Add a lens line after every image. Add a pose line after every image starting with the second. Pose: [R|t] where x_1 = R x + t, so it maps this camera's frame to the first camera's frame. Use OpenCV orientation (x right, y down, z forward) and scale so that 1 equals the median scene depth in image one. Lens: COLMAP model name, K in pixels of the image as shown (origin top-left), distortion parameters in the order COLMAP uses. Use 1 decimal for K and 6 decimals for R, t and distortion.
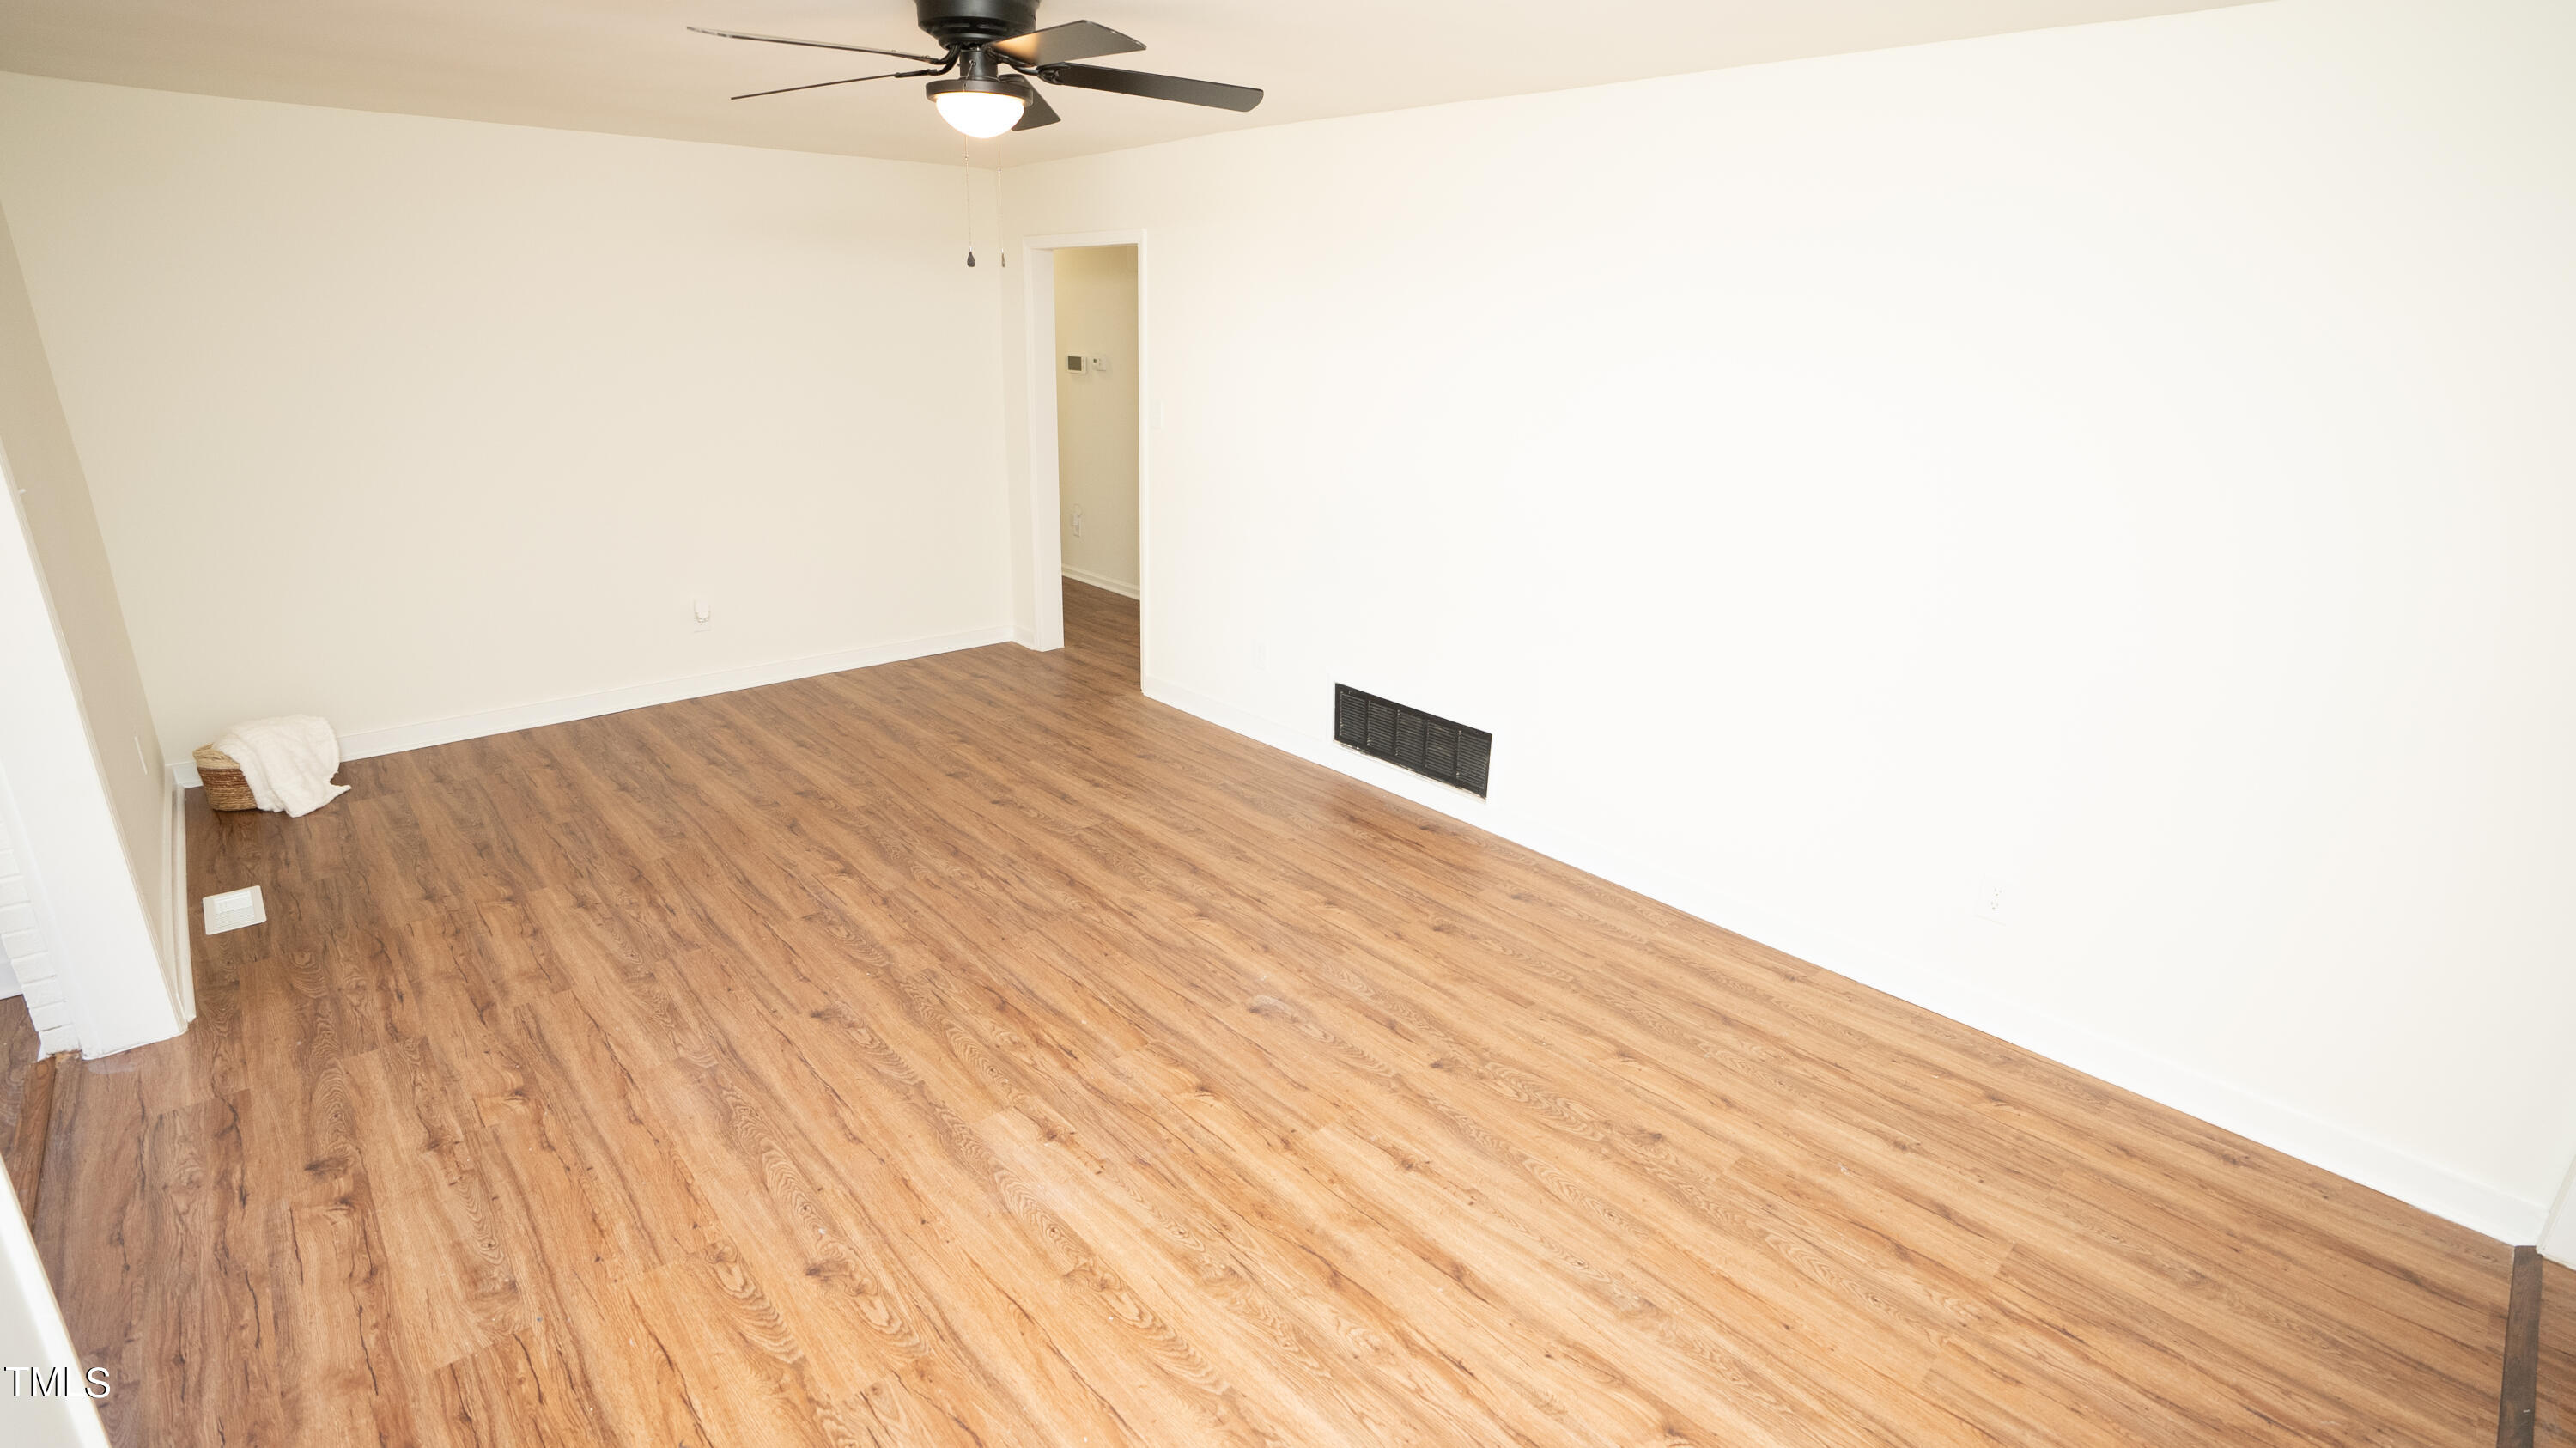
lens RADIAL K [[1196.6, 0, 1292.5], [0, 1196.6, 711.3], [0, 0, 1]] dist [-0.072138, 0.029740]
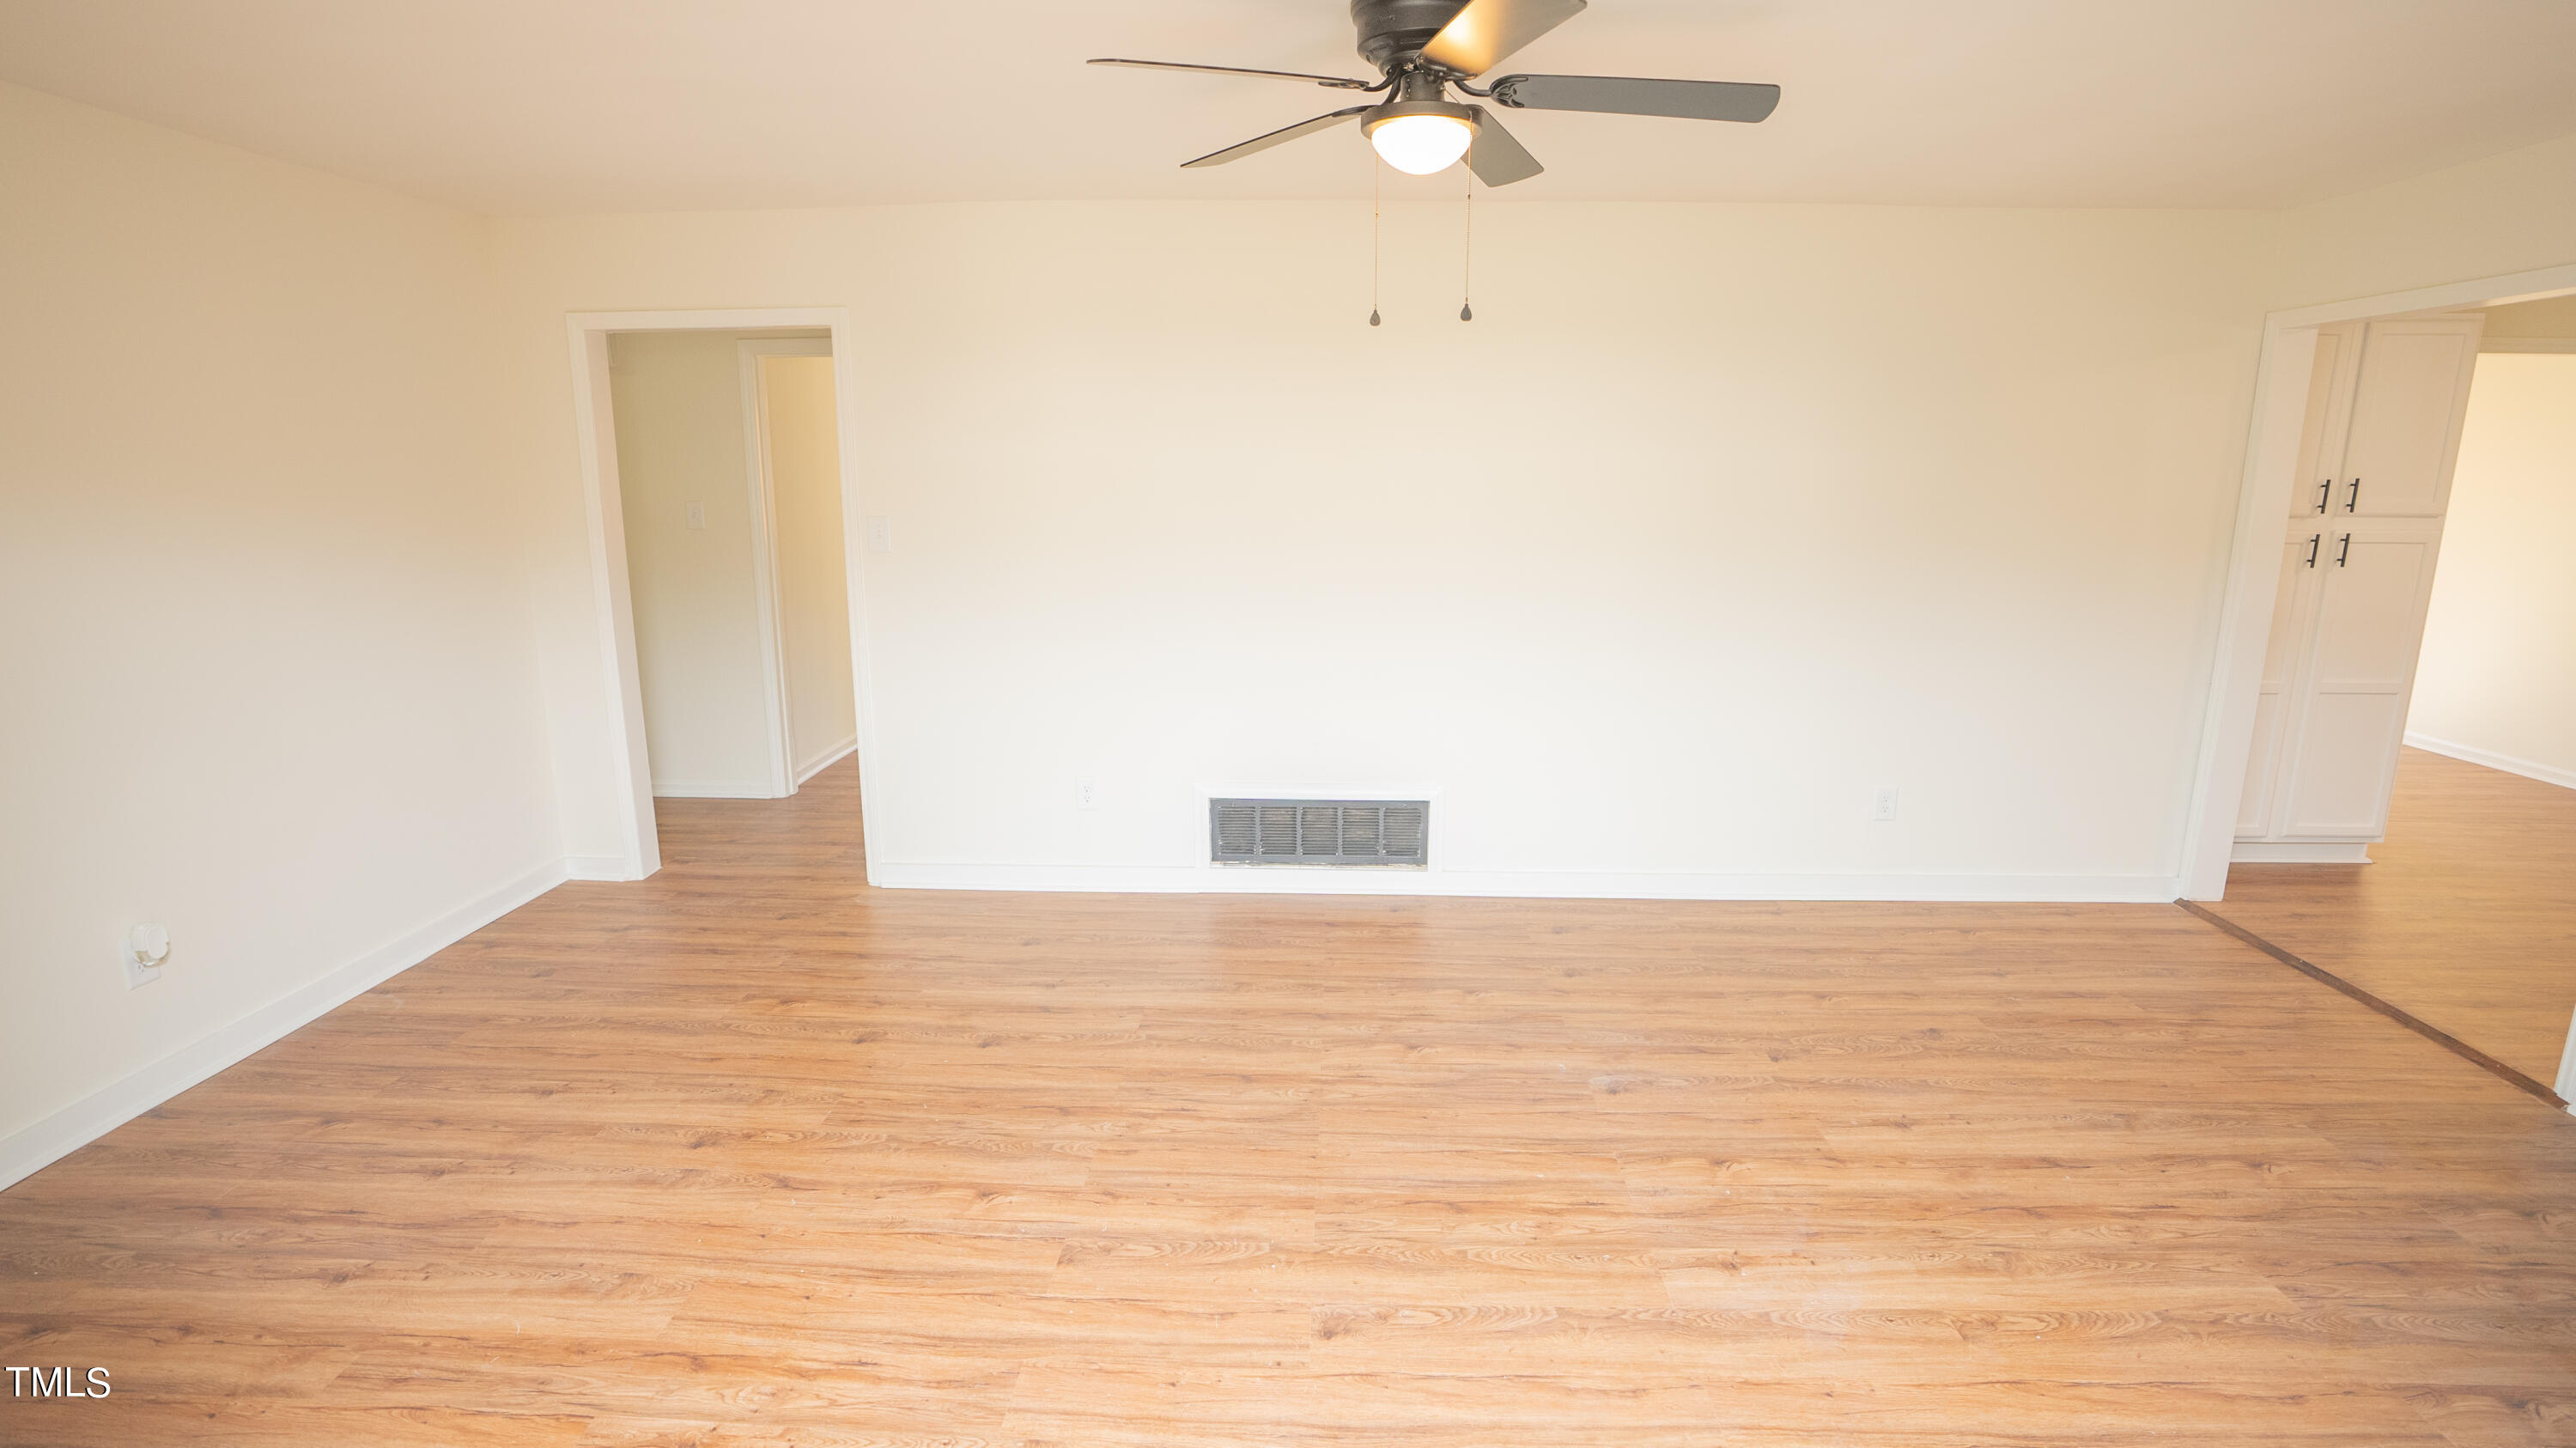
lens RADIAL K [[1196.6, 0, 1292.5], [0, 1196.6, 711.3], [0, 0, 1]] dist [-0.072138, 0.029740]
pose [[0.702098, -0.170131, 0.691458, -0.755585], [0.237934, 0.971278, -0.002615, -0.099952], [-0.671153, 0.166357, 0.722412, 0.390033]]
